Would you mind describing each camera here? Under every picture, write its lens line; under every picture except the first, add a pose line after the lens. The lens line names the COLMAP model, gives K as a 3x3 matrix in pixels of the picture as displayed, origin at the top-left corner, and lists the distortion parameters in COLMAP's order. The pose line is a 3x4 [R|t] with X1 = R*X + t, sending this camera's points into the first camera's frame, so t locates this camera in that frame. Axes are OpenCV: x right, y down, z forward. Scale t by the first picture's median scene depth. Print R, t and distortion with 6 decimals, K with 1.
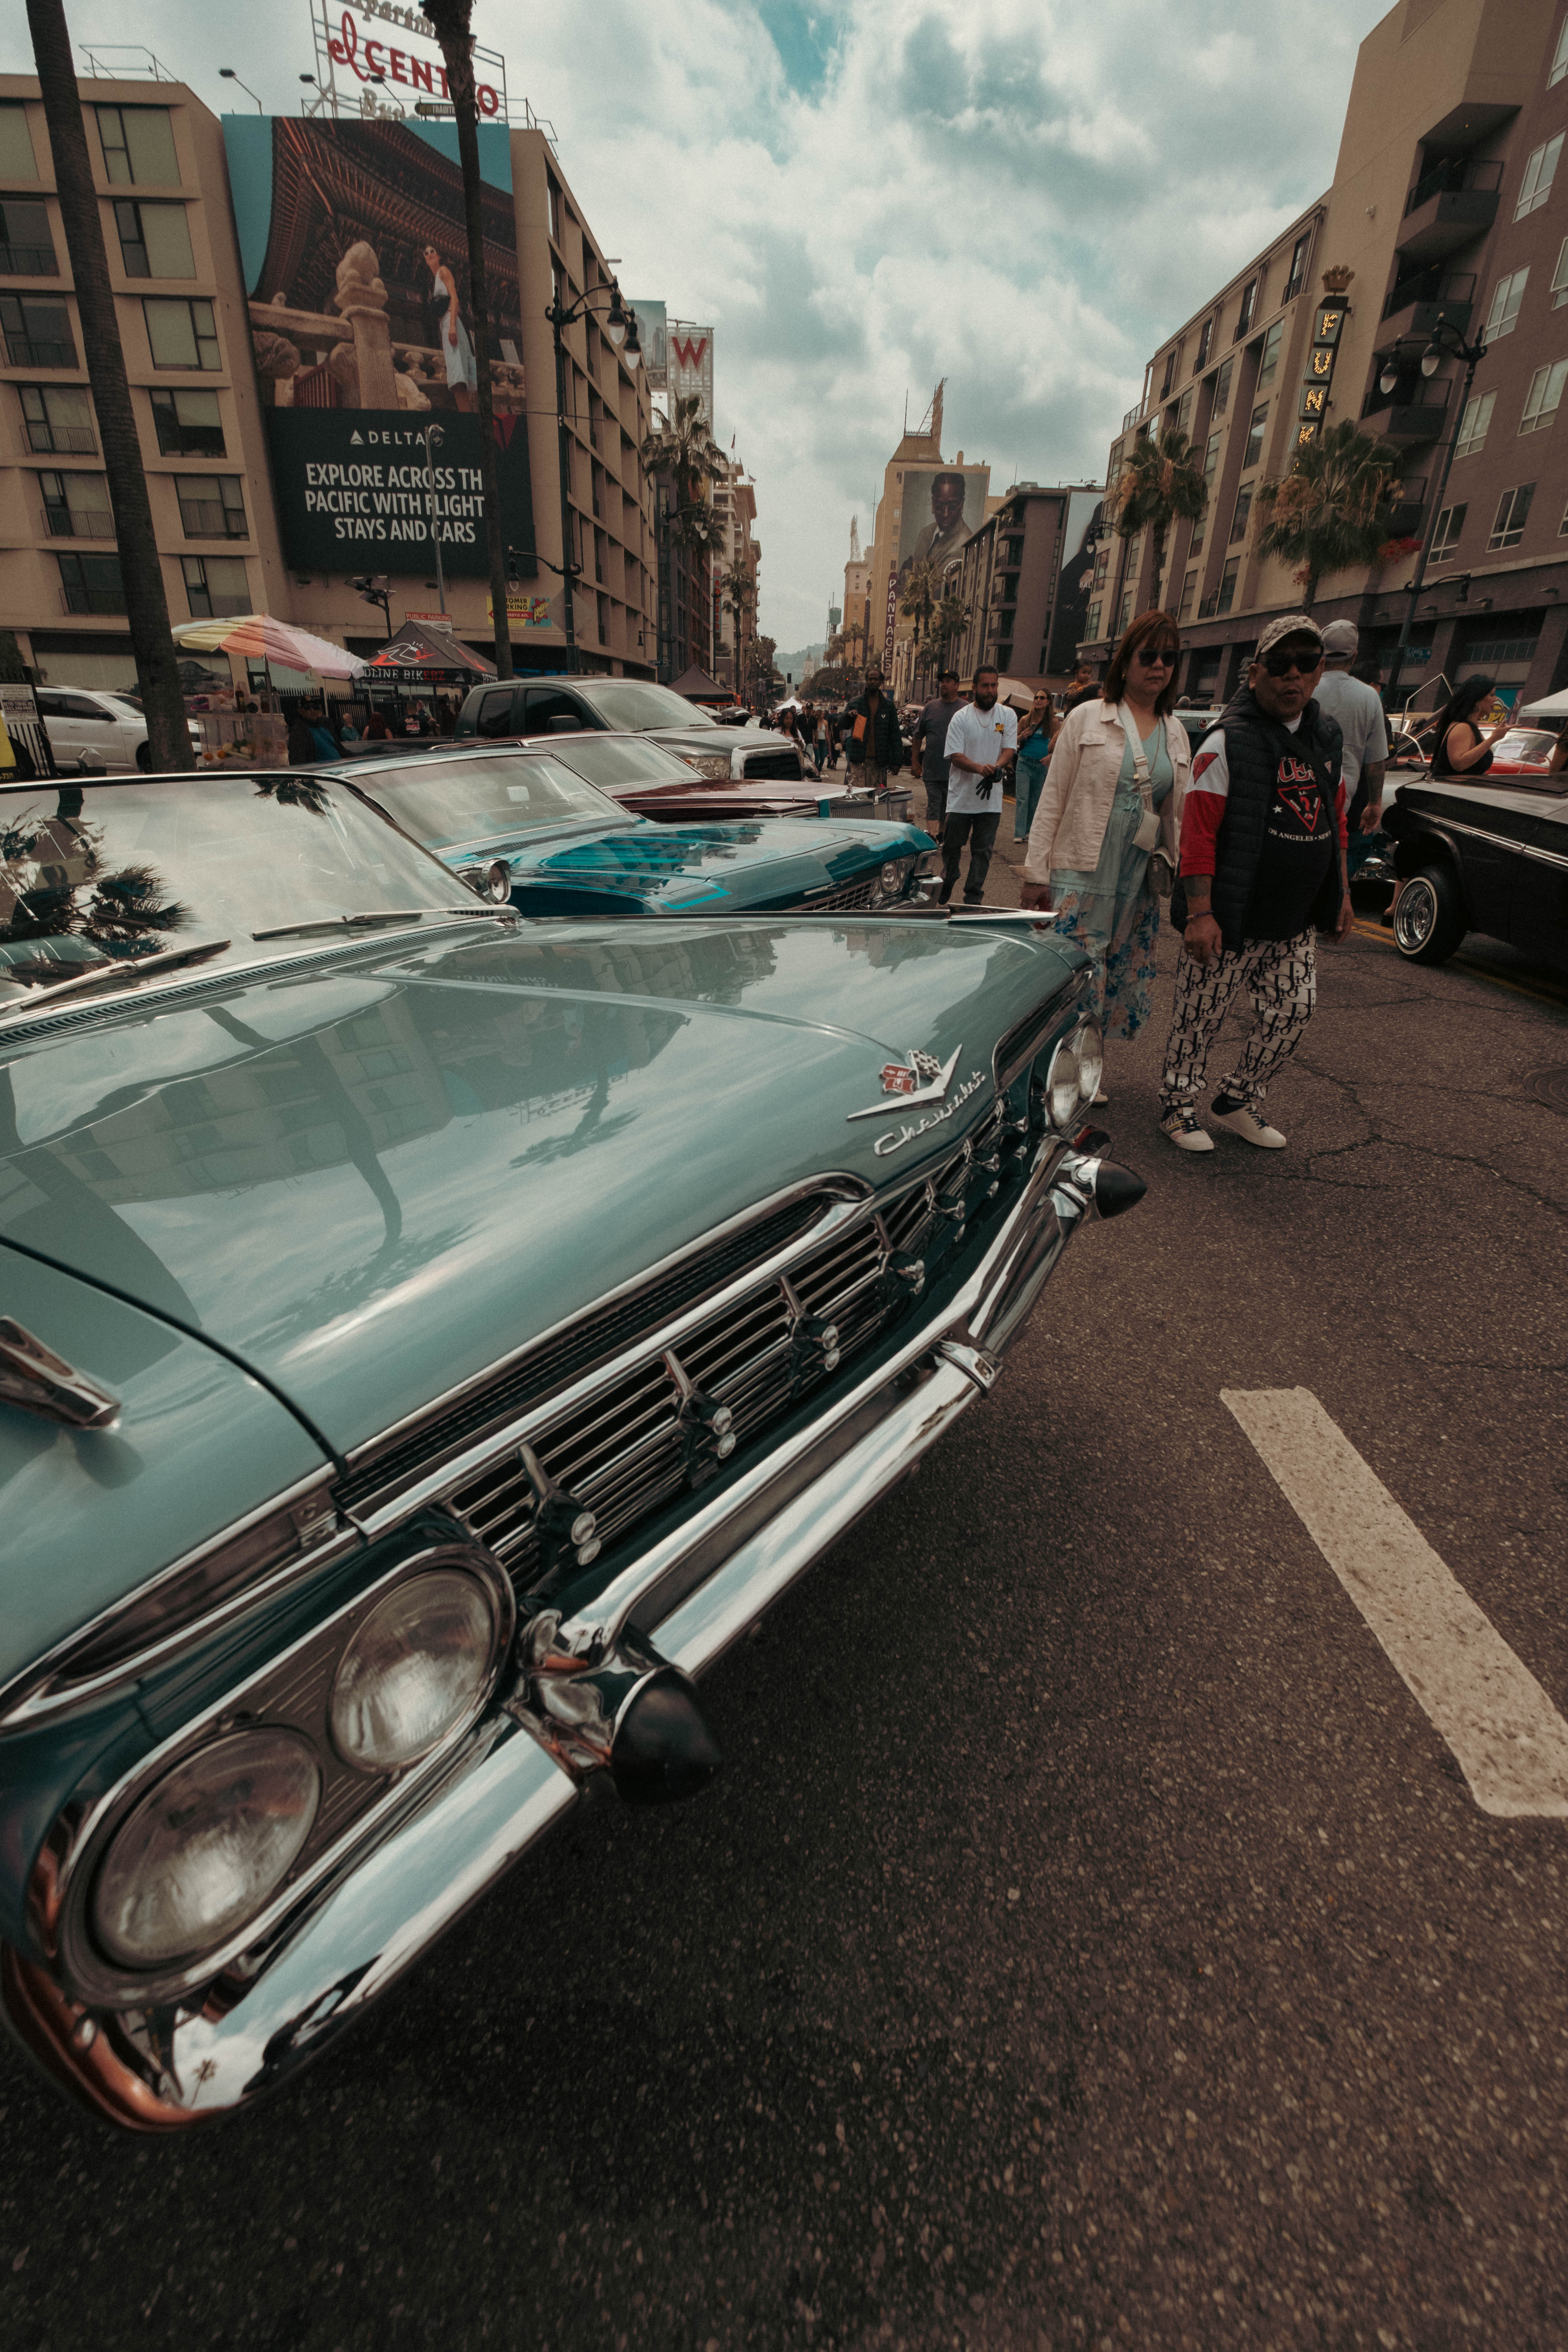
lens RADIAL K [[1037.0, 0, 780.5], [0, 1037.0, 1175.3], [0, 0, 1]] dist [0.025307, -0.008493]
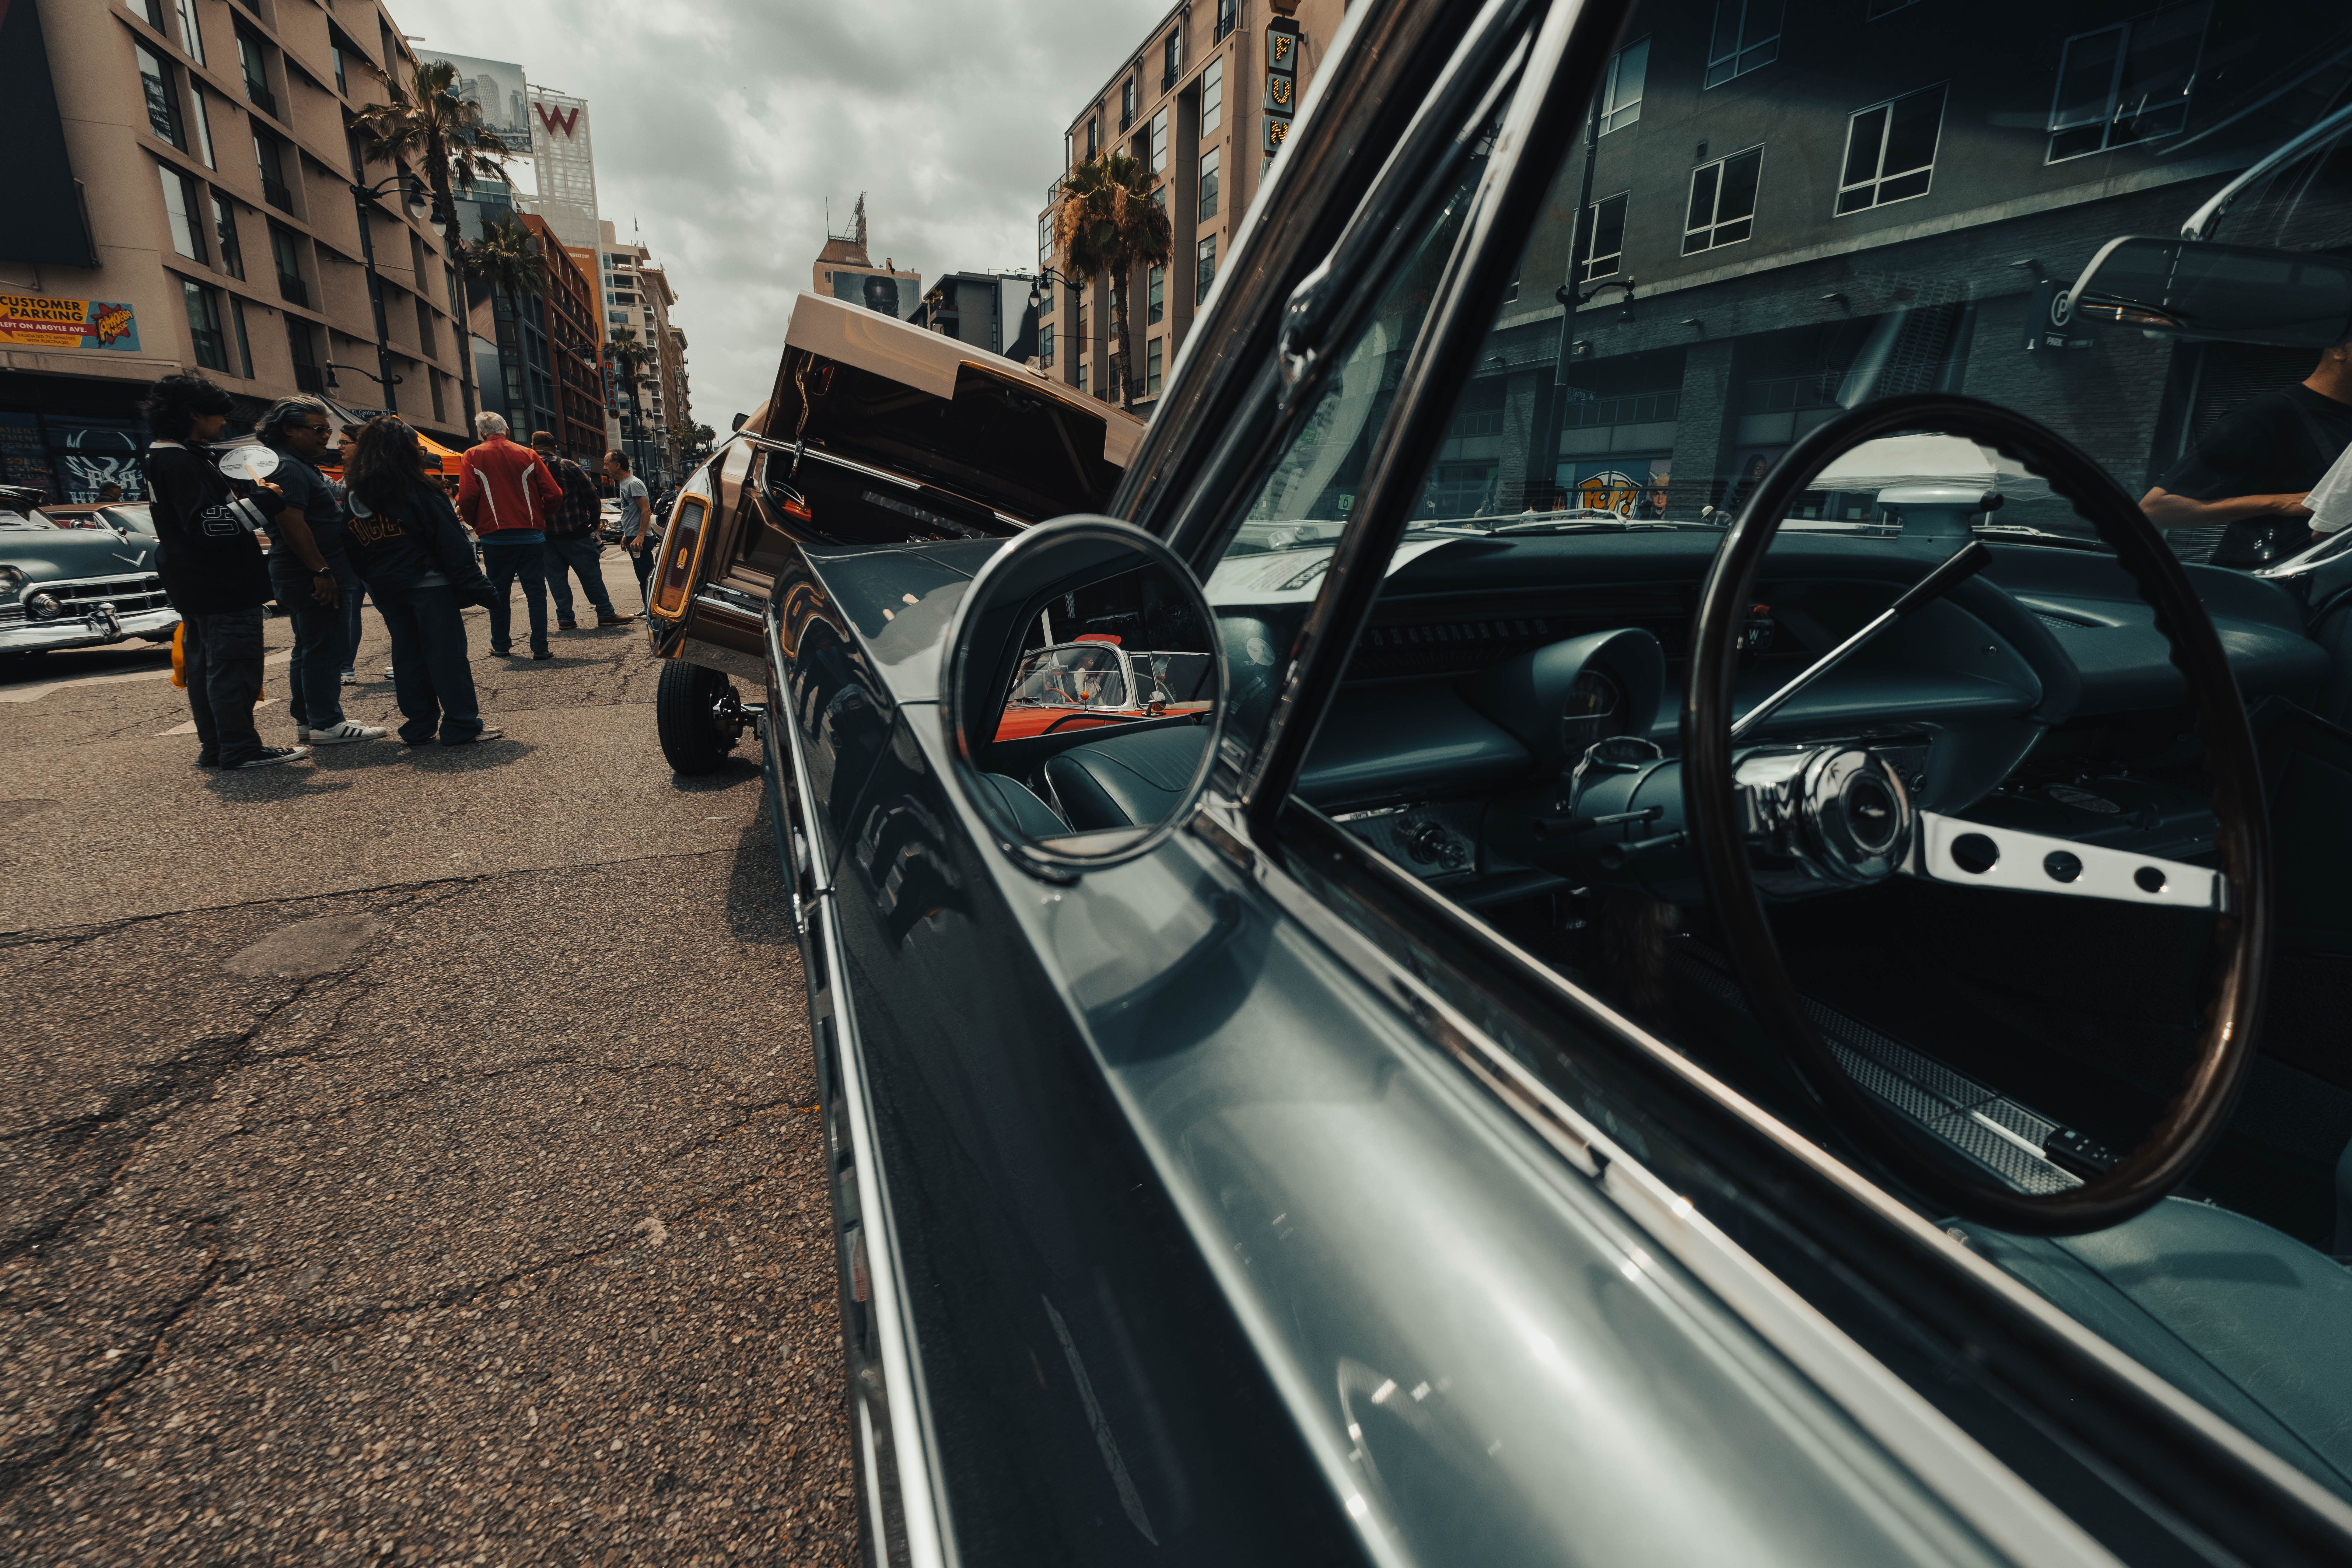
lens RADIAL K [[1037.0, 0, 1163.4], [0, 1037.0, 757.3], [0, 0, 1]] dist [0.025307, -0.008493]
pose [[0.930728, -0.091113, 0.354180, 0.031542], [0.151647, 0.977434, -0.147060, -0.053972], [-0.332788, 0.190583, 0.923542, 0.127508]]
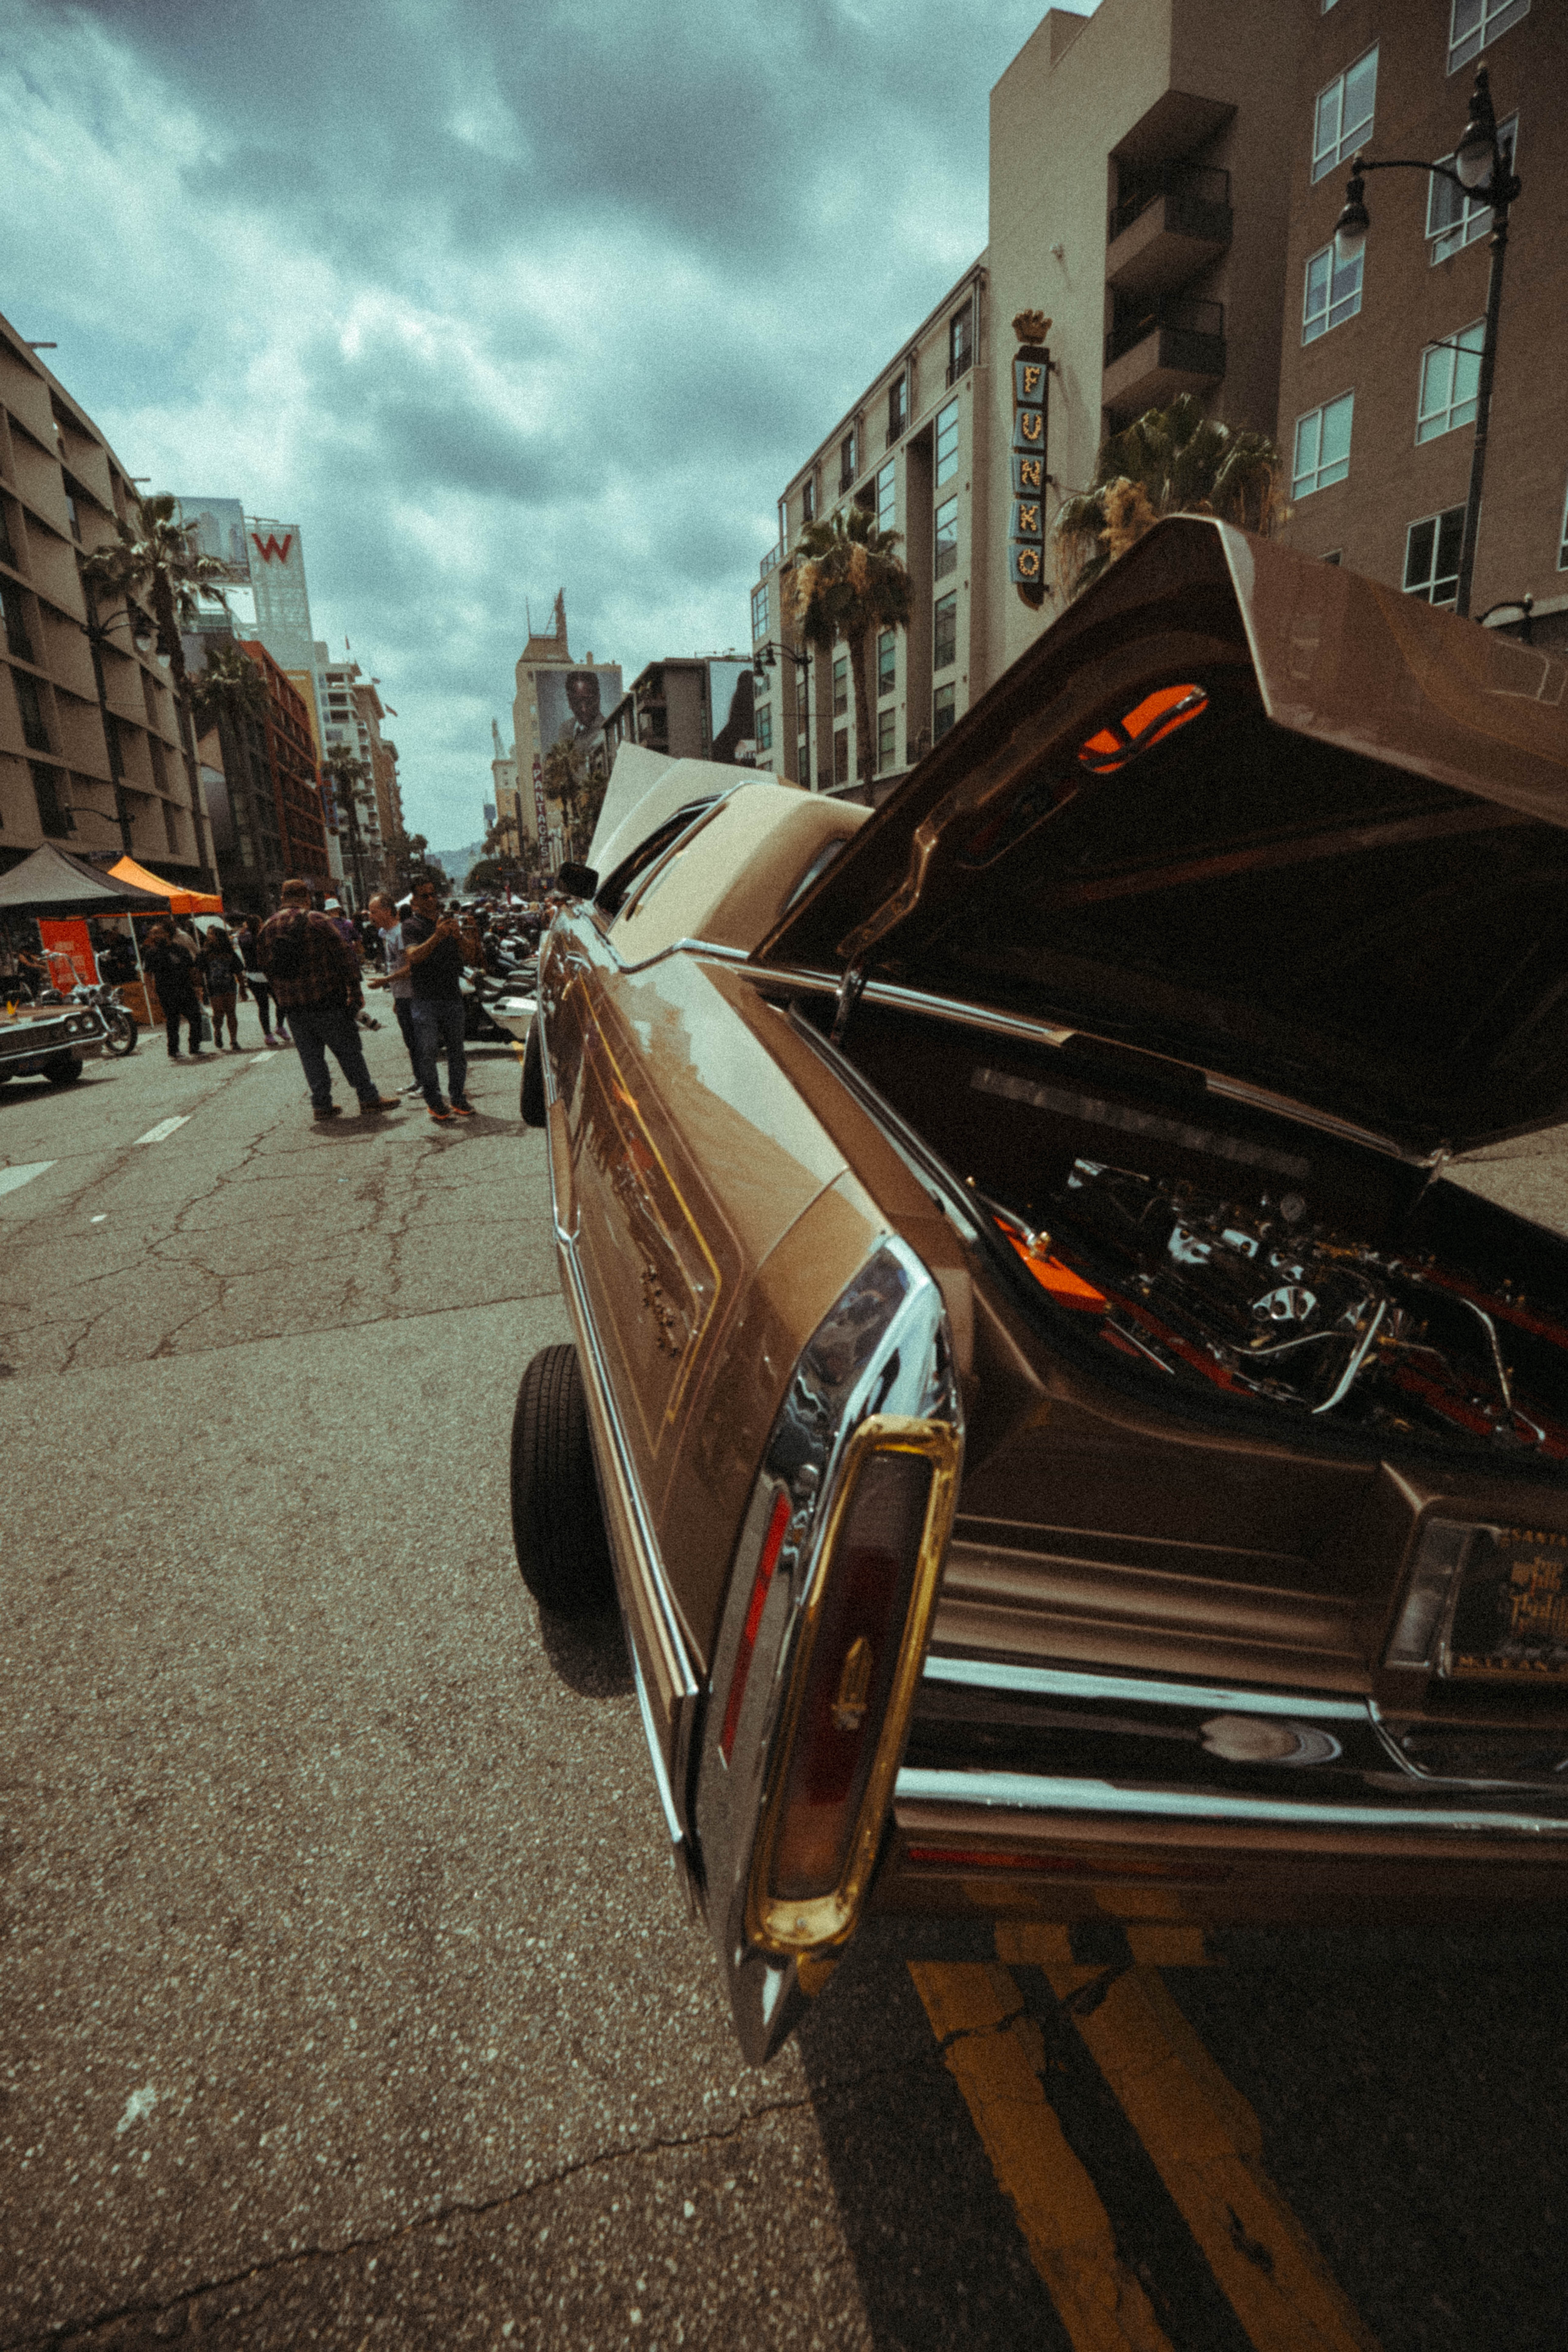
lens RADIAL K [[1054.6, 0, 775.5], [0, 1054.6, 1190.3], [0, 0, 1]] dist [-0.020527, -0.008674]
pose [[0.957063, -0.134149, 0.256971, 0.028919], [0.169755, 0.977942, -0.121711, -0.065201], [-0.234975, 0.160107, 0.958724, 0.146202]]
